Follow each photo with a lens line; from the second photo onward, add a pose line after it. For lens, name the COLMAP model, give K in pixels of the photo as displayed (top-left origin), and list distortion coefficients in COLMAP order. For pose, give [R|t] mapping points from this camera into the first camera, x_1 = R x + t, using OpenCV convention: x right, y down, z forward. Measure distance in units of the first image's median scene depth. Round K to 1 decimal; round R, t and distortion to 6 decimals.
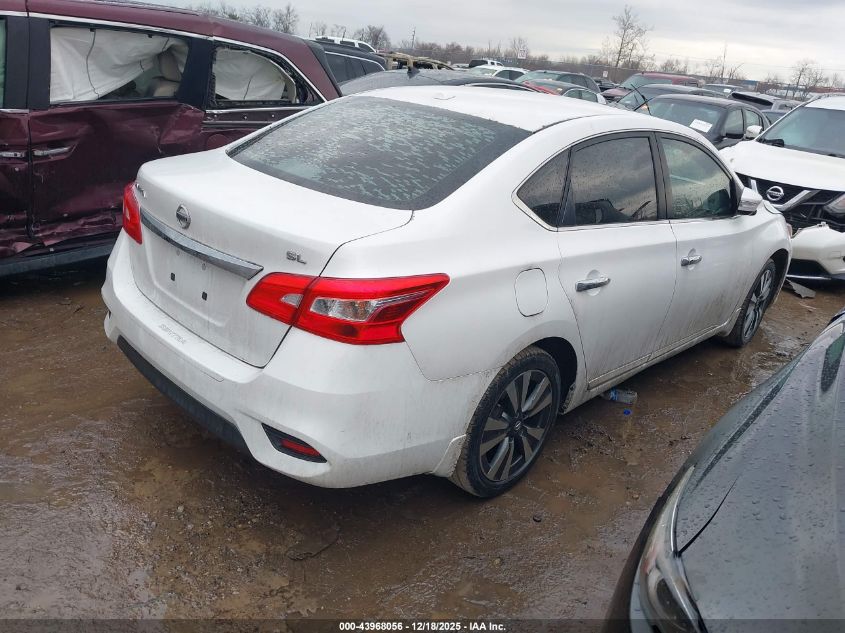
lens RADIAL K [[669.4, 0, 425.9], [0, 669.4, 316.4], [0, 0, 1]] dist [0.038325, -0.043552]
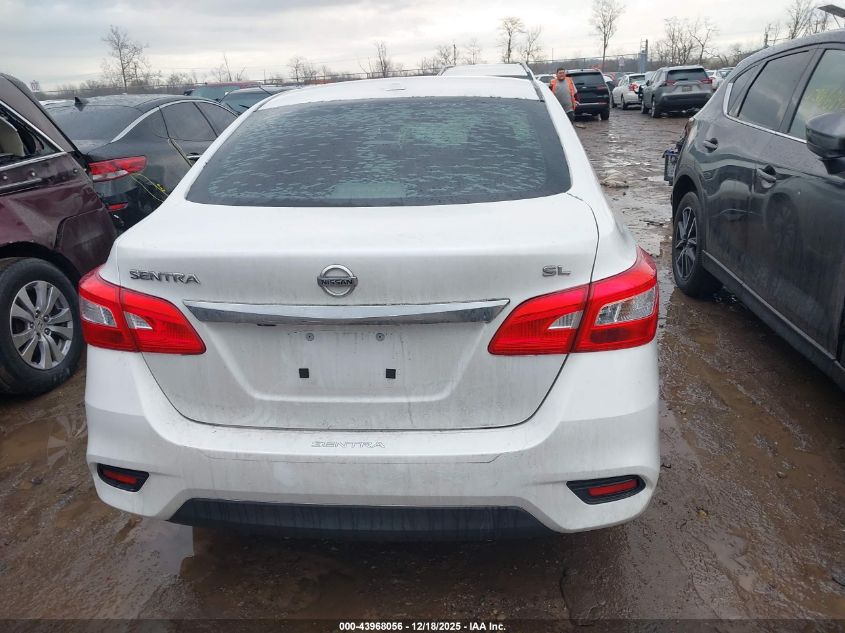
lens RADIAL K [[669.4, 0, 420.0], [0, 669.4, 315.0], [0, 0, 1]] dist [0.038325, -0.043552]
pose [[0.783873, -0.331257, 0.525178, -0.653556], [0.341628, 0.936364, 0.080705, -0.136128], [-0.518491, 0.116153, 0.847157, 0.344258]]
